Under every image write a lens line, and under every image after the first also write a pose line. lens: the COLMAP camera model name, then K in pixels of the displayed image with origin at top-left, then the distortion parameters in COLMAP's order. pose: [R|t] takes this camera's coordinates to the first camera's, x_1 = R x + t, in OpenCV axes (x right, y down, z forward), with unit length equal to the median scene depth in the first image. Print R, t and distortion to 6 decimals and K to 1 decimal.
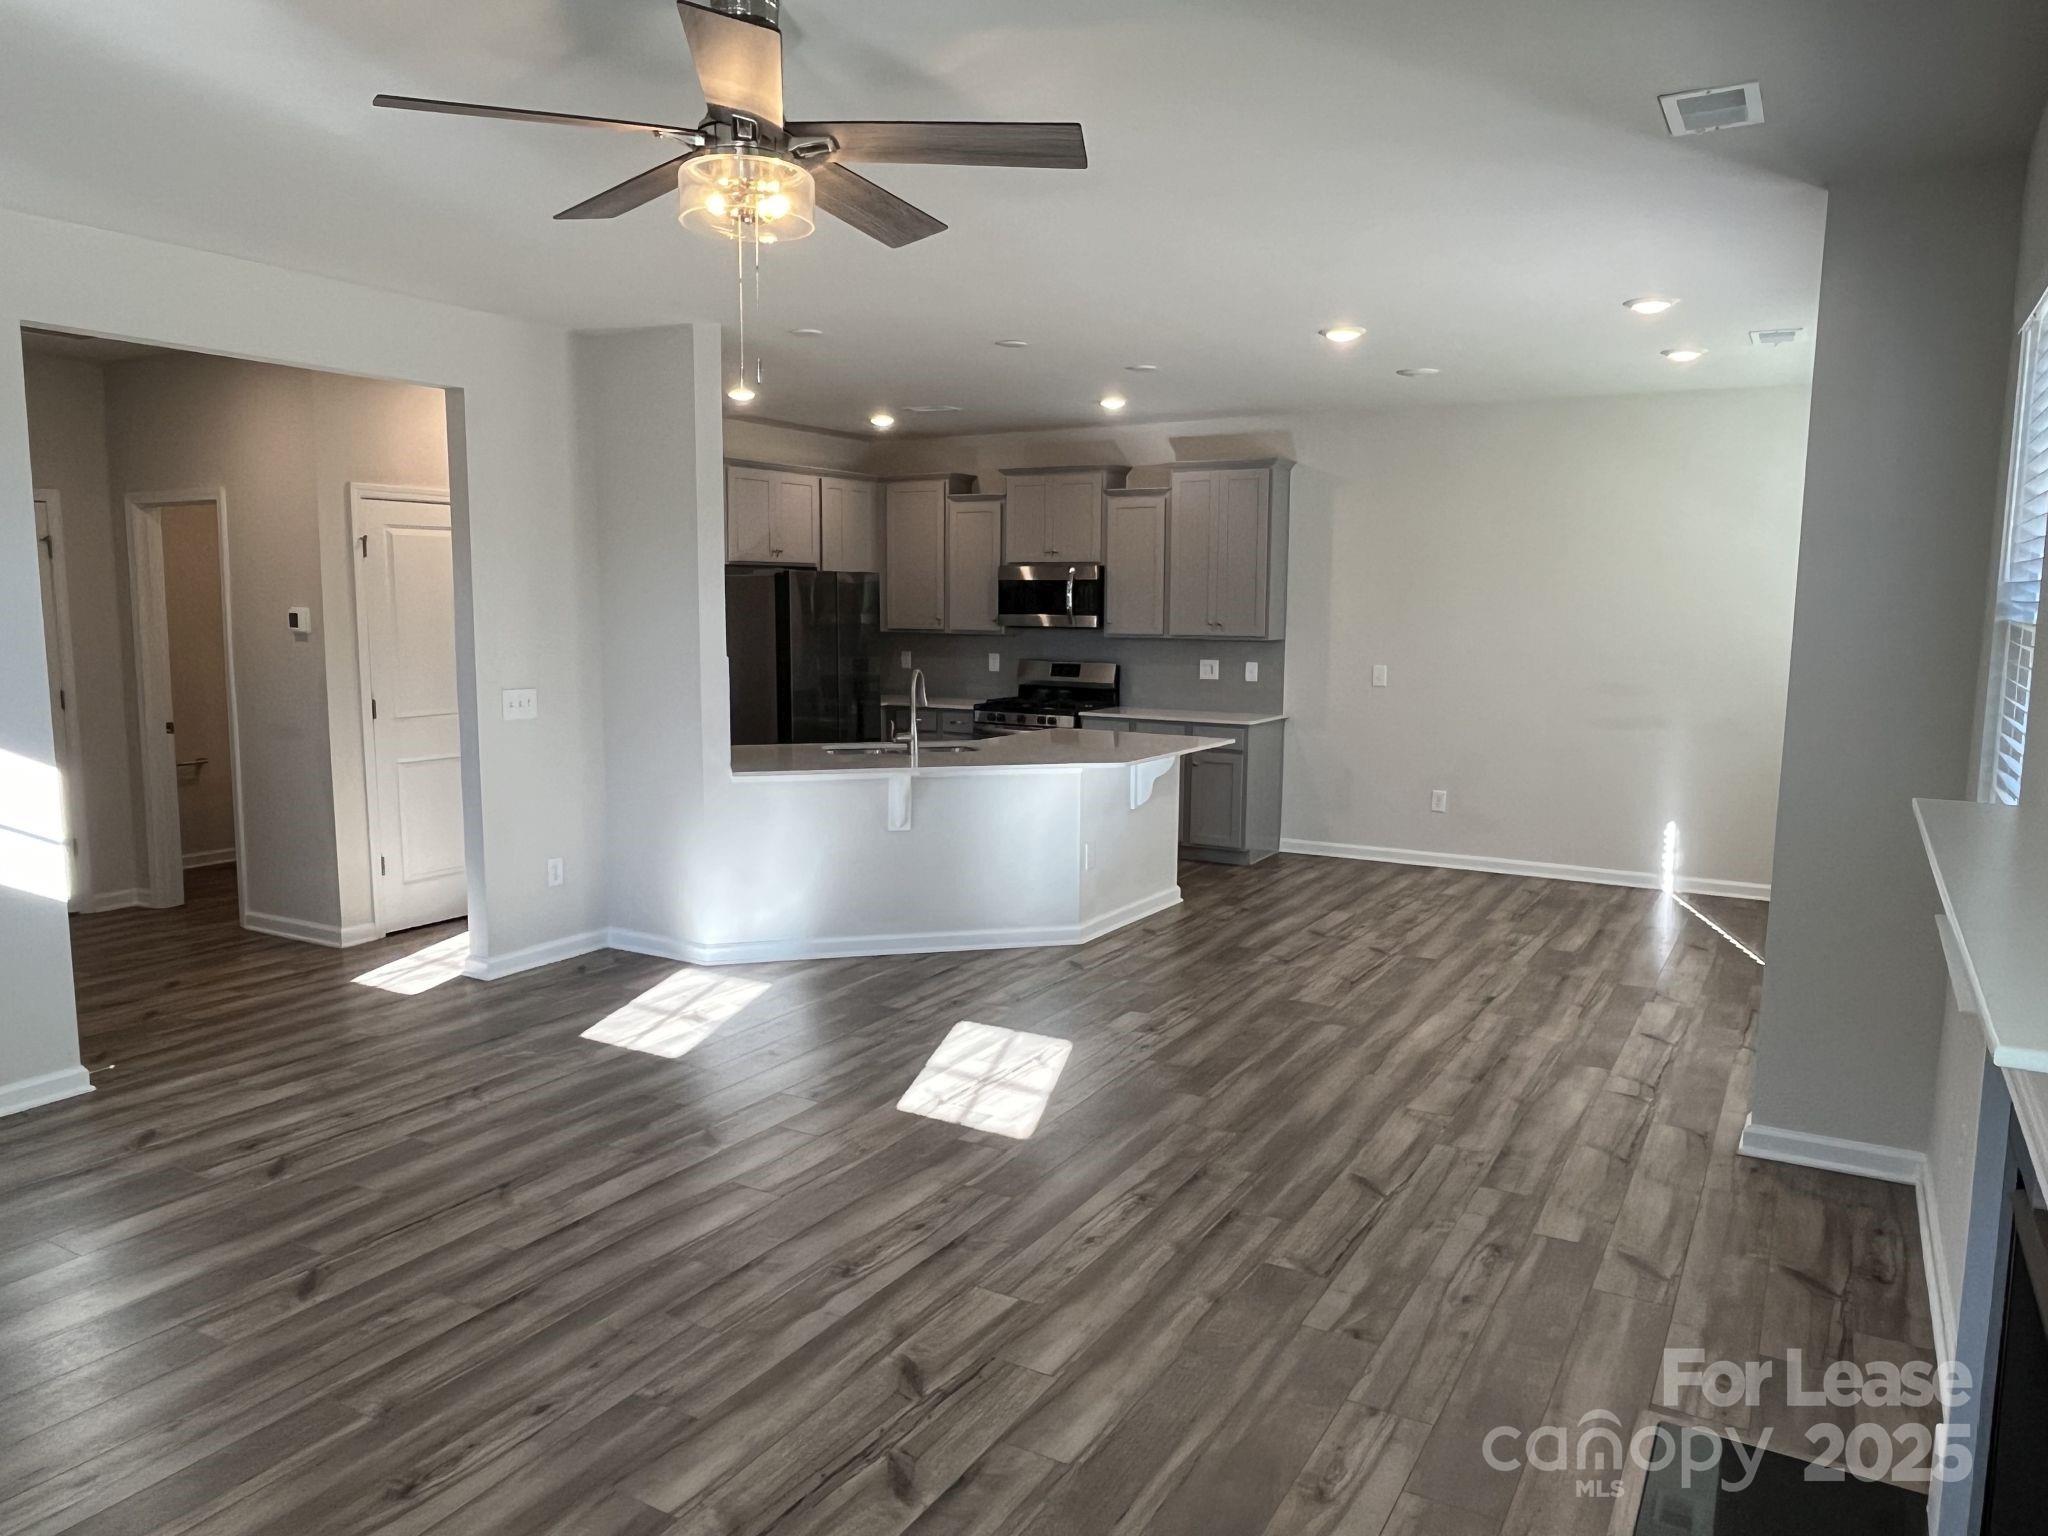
lens RADIAL K [[1396.9, 0, 1022.2], [0, 1396.9, 769.8], [0, 0, 1]] dist [-0.001411, -0.002762]
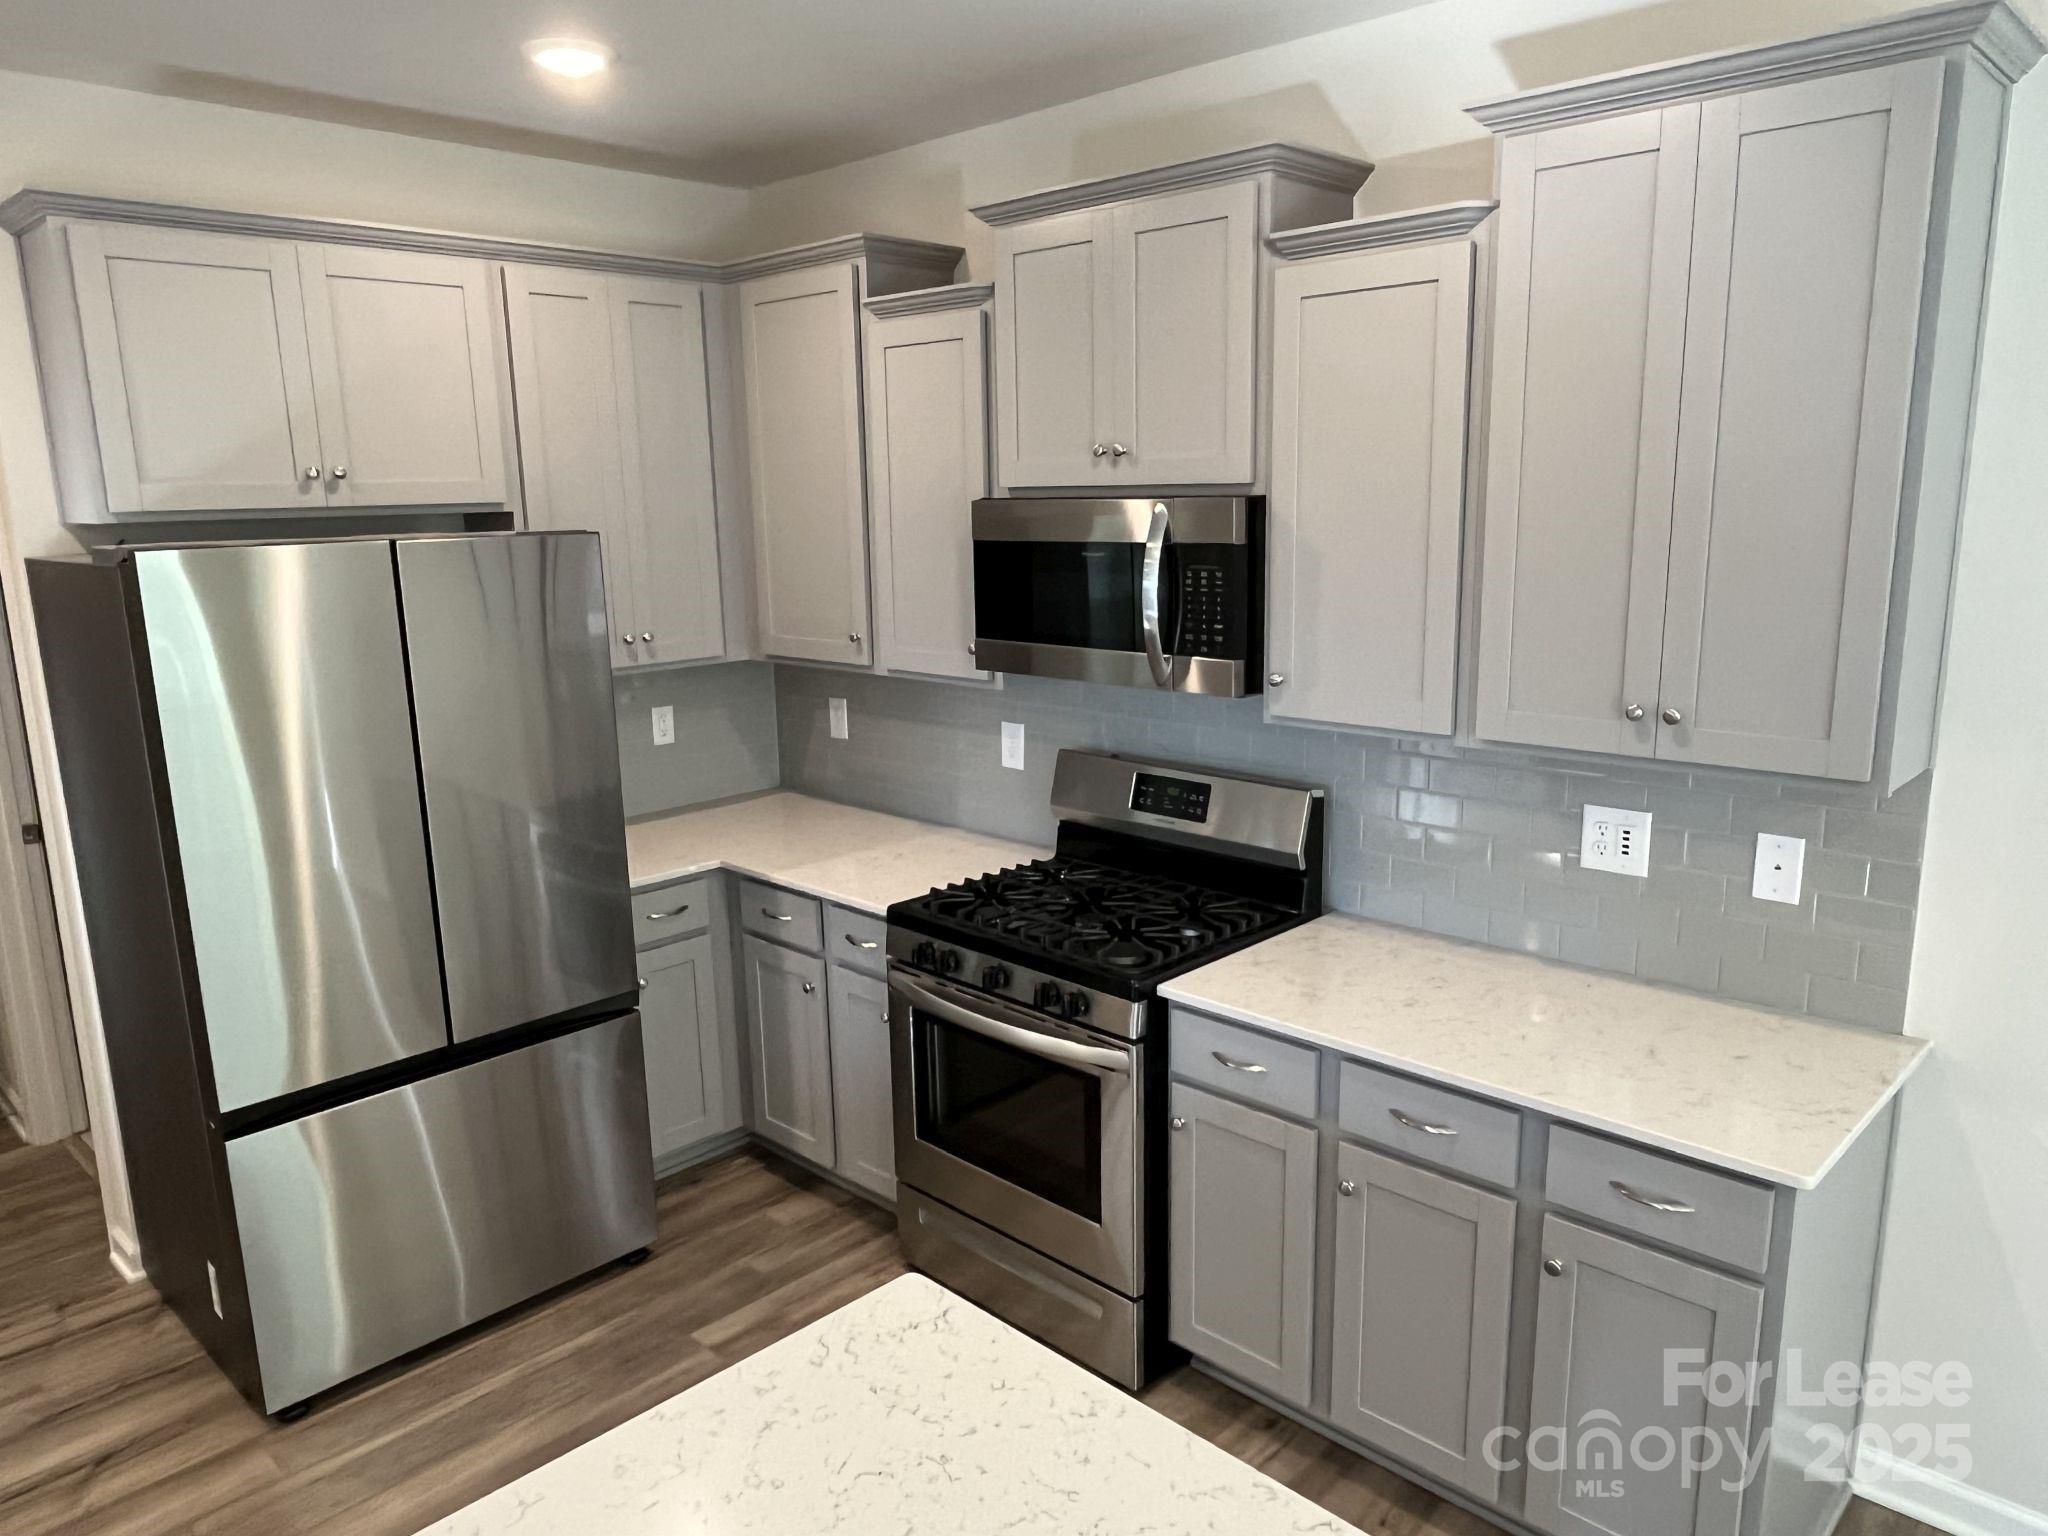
lens RADIAL K [[1396.9, 0, 1040.8], [0, 1396.9, 779.7], [0, 0, 1]] dist [-0.001411, -0.002762]
pose [[0.974532, 0.022690, -0.223096, 0.119114], [-0.003564, 0.996309, 0.085762, -0.162000], [0.224218, -0.082783, 0.971017, 1.010422]]
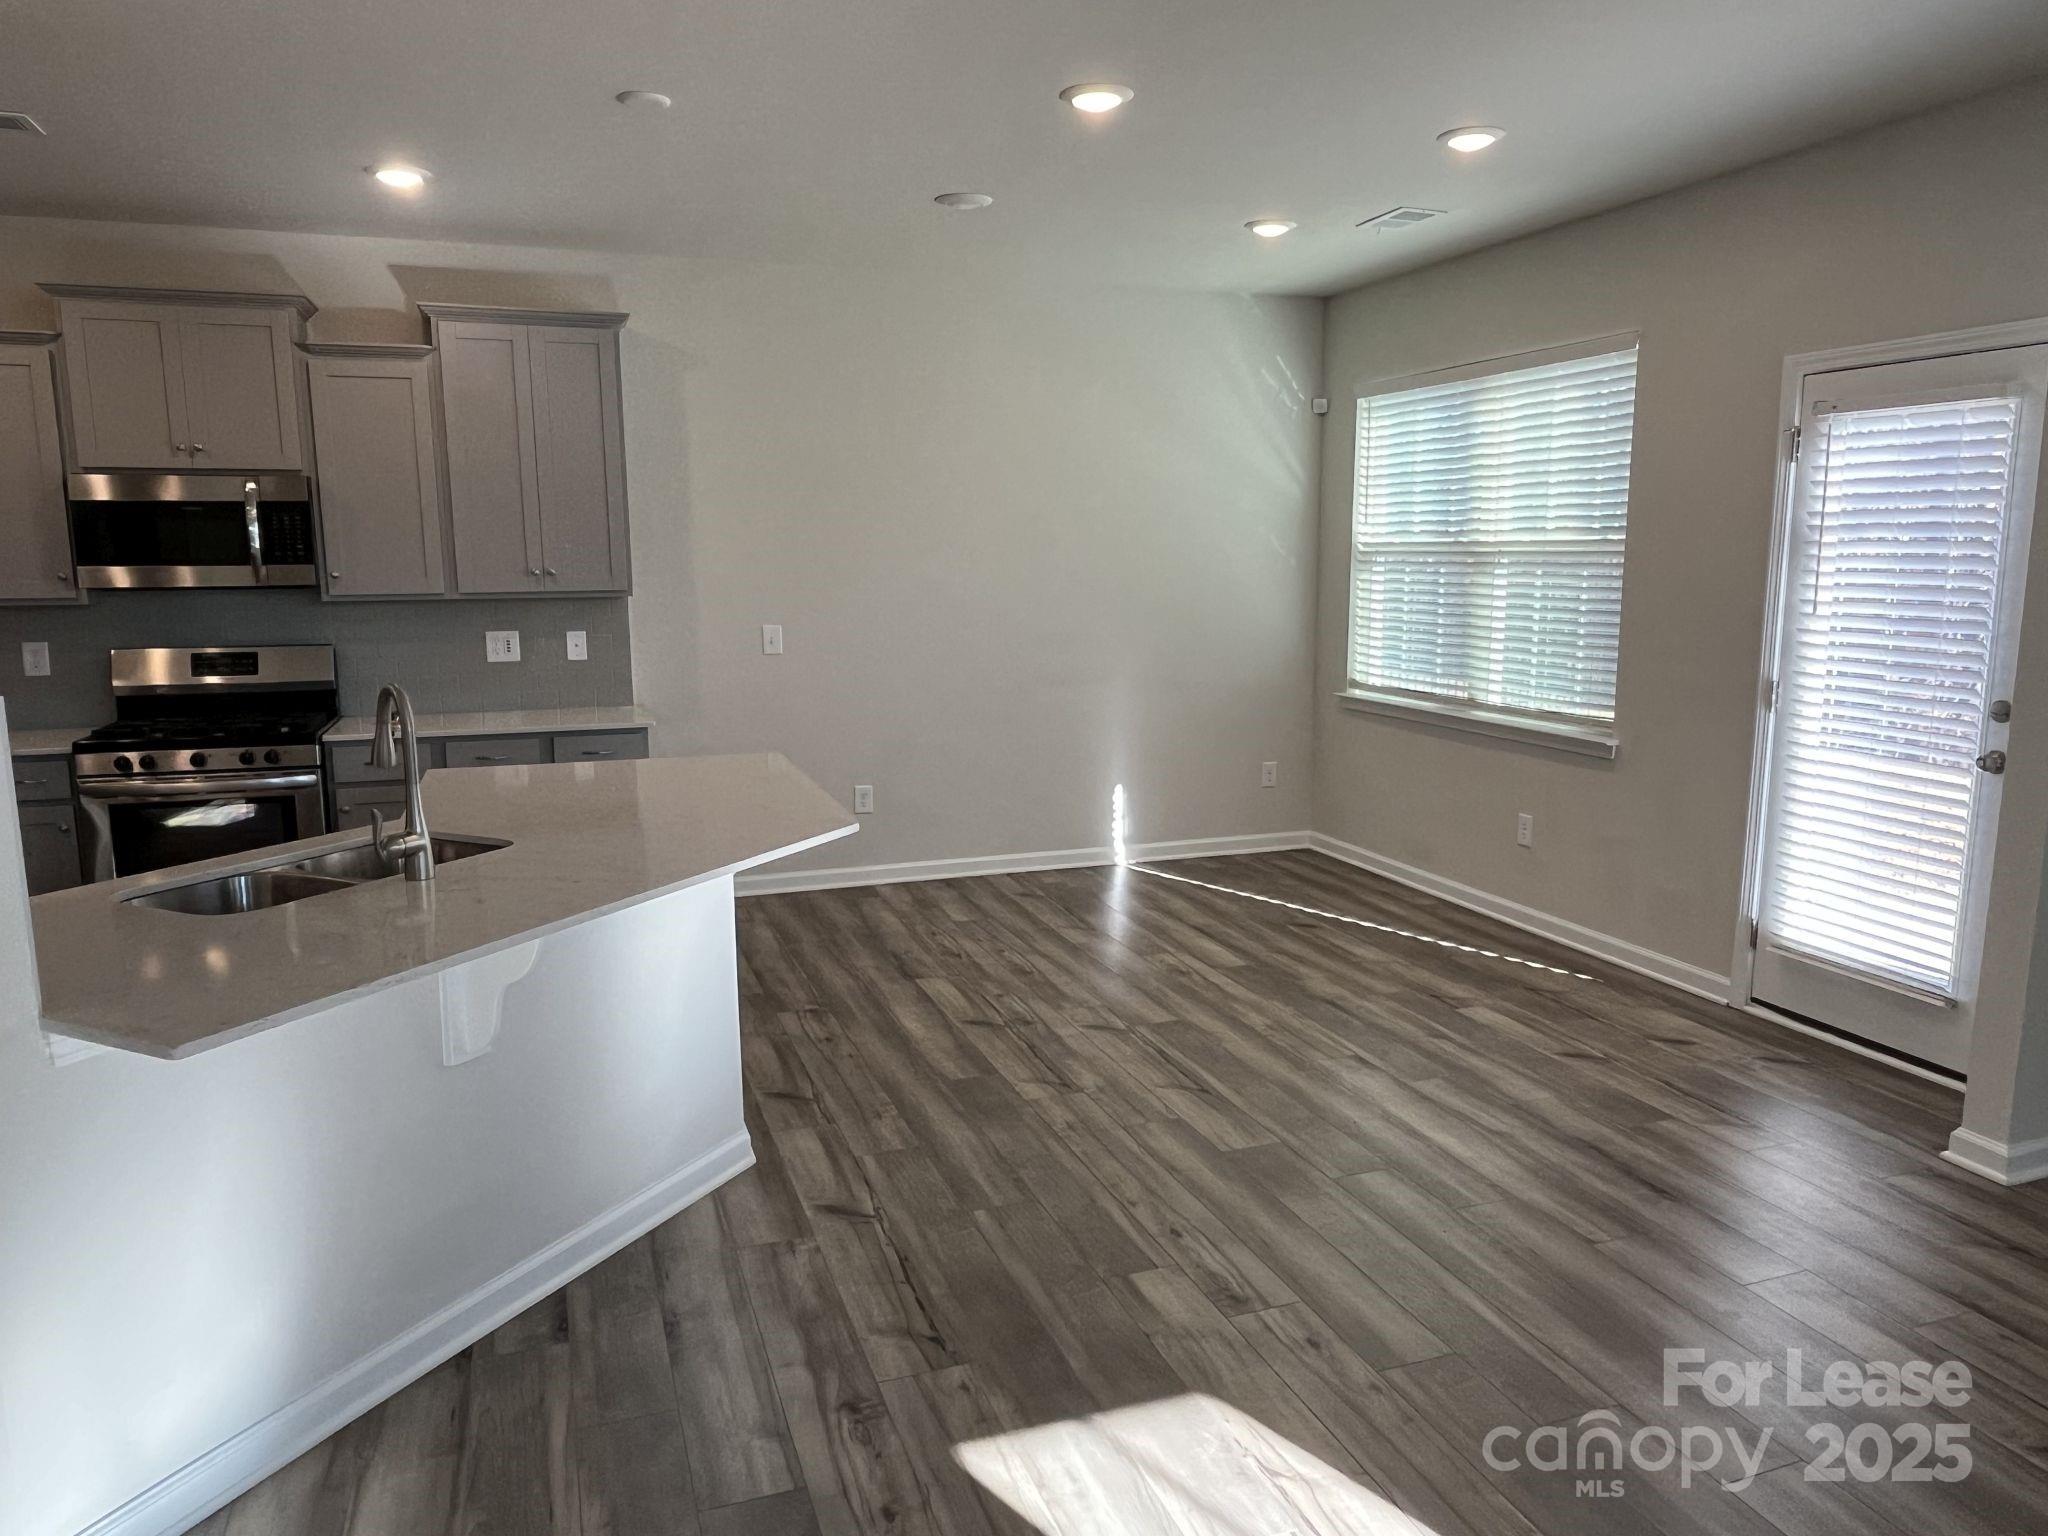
lens RADIAL K [[1396.9, 0, 1031.7], [0, 1396.9, 779.3], [0, 0, 1]] dist [-0.001411, -0.002762]
pose [[0.640043, -0.134635, 0.756451, -0.297787], [0.103085, 0.990674, 0.089101, -0.064225], [-0.761392, 0.020950, 0.647953, 0.596544]]
